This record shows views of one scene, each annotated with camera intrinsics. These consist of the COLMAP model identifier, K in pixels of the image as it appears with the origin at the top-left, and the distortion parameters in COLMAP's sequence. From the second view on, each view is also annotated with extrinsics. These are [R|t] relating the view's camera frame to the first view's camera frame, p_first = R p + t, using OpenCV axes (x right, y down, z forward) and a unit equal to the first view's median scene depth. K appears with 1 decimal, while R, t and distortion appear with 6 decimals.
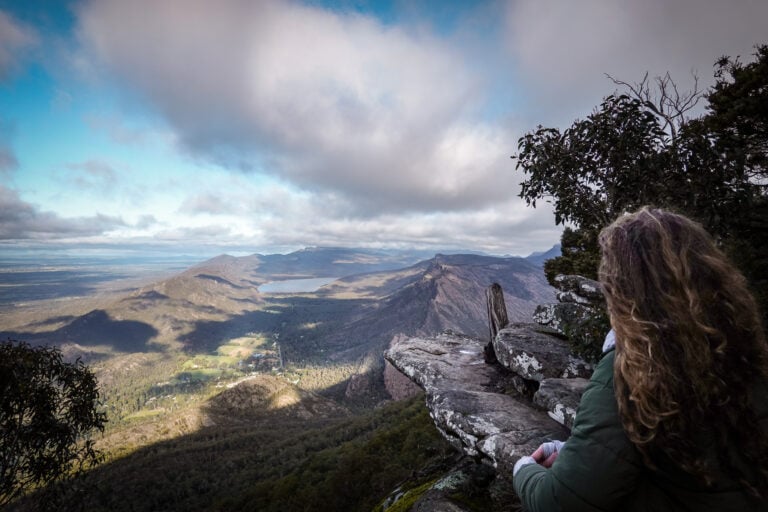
lens RADIAL K [[540.3, 0, 396.4], [0, 540.3, 254.1], [0, 0, 1]] dist [-0.000185, -0.002183]
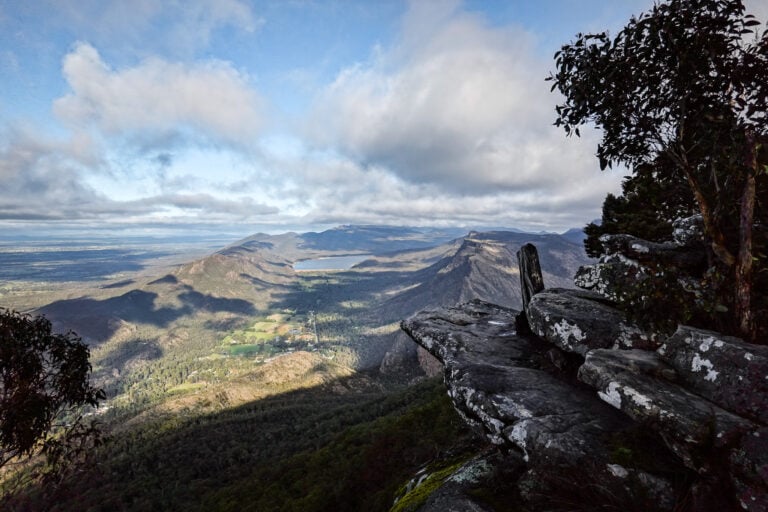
lens RADIAL K [[538.6, 0, 384.0], [0, 538.6, 256.0], [0, 0, 1]] dist [-0.008781, -0.001301]
pose [[0.996325, -0.007174, -0.085350, 0.026648], [0.010912, 0.998998, 0.043411, 0.035863], [0.084953, -0.044183, 0.995405, 0.126858]]
